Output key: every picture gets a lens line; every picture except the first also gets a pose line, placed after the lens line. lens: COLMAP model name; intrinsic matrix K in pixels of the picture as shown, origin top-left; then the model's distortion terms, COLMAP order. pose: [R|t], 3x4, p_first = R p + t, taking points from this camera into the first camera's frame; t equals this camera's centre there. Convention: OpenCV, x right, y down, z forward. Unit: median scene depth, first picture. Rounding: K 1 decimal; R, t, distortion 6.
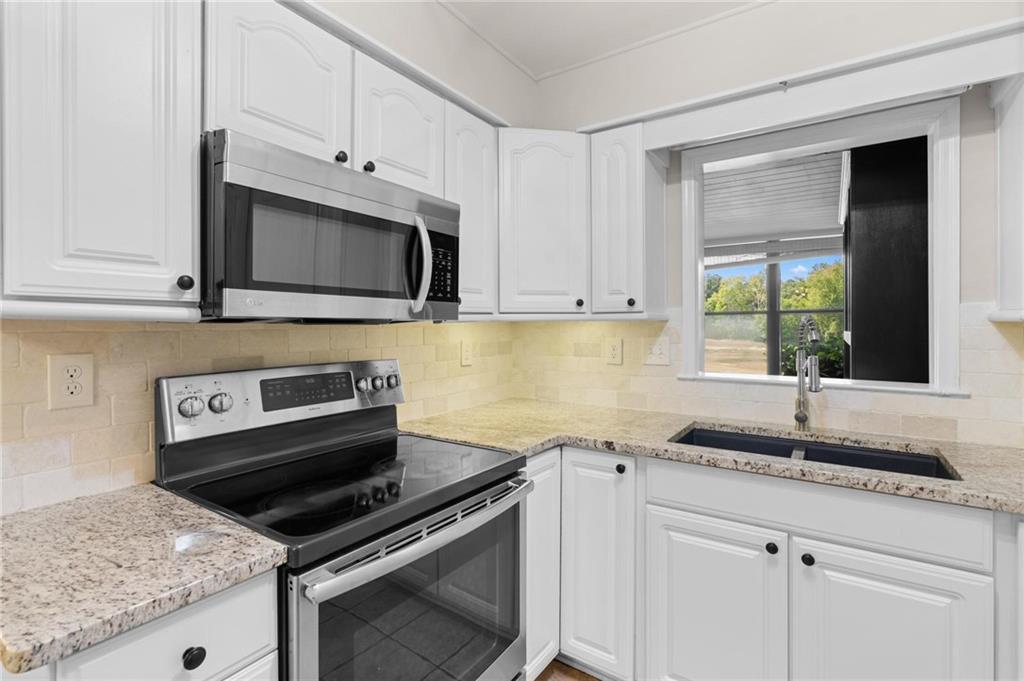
lens RADIAL K [[468.9, 0, 515.9], [0, 468.9, 326.7], [0, 0, 1]] dist [-0.006047, 0.001357]
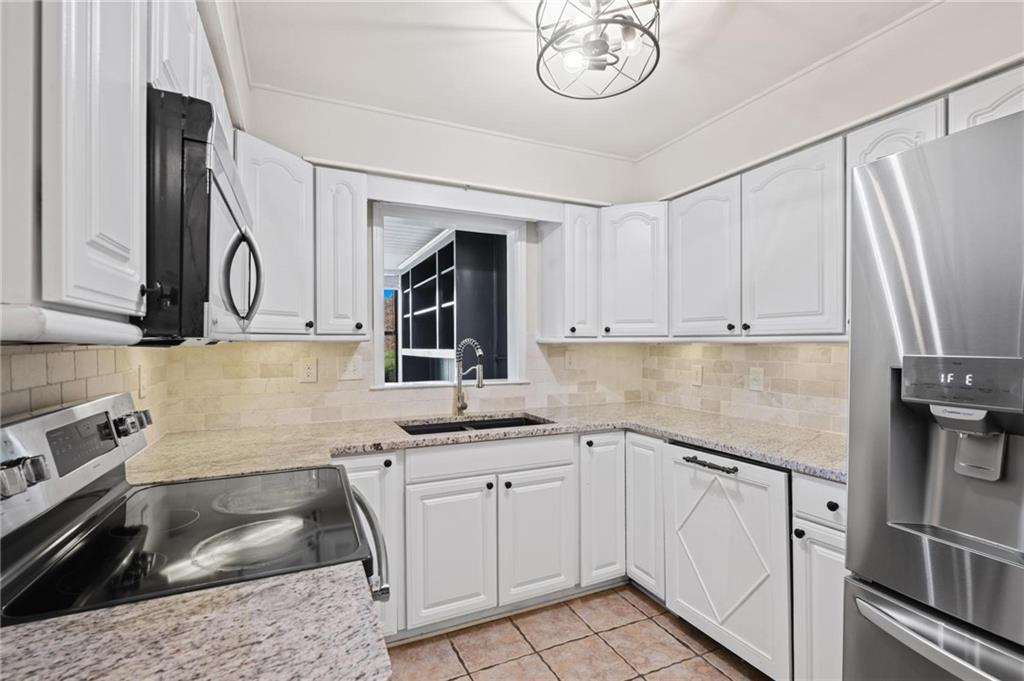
lens RADIAL K [[468.9, 0, 507.9], [0, 468.9, 344.5], [0, 0, 1]] dist [-0.006047, 0.001357]
pose [[0.522898, -0.000708, 0.852395, -0.666829], [0.002474, 0.999997, -0.000687, -0.004851], [-0.852391, 0.002468, 0.522898, 0.097117]]
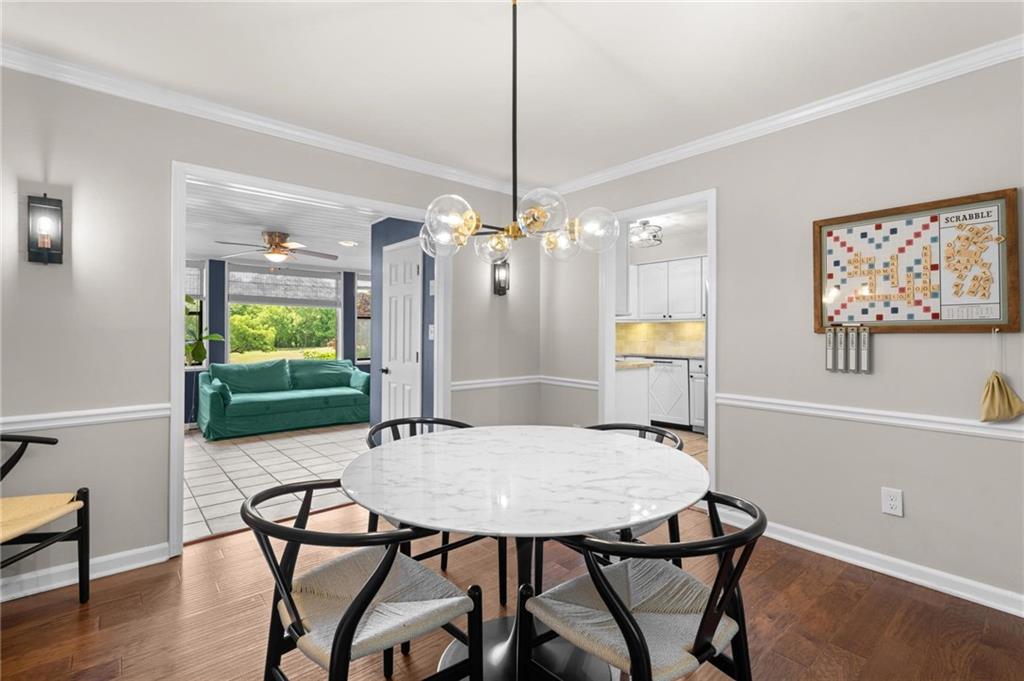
lens RADIAL K [[468.9, 0, 513.8], [0, 468.9, 340.8], [0, 0, 1]] dist [-0.006047, 0.001357]
pose [[0.263401, -0.012804, 0.964602, -3.386148], [-0.004608, 0.999884, 0.014531, 0.101462], [-0.964675, -0.008273, 0.263311, 0.476992]]
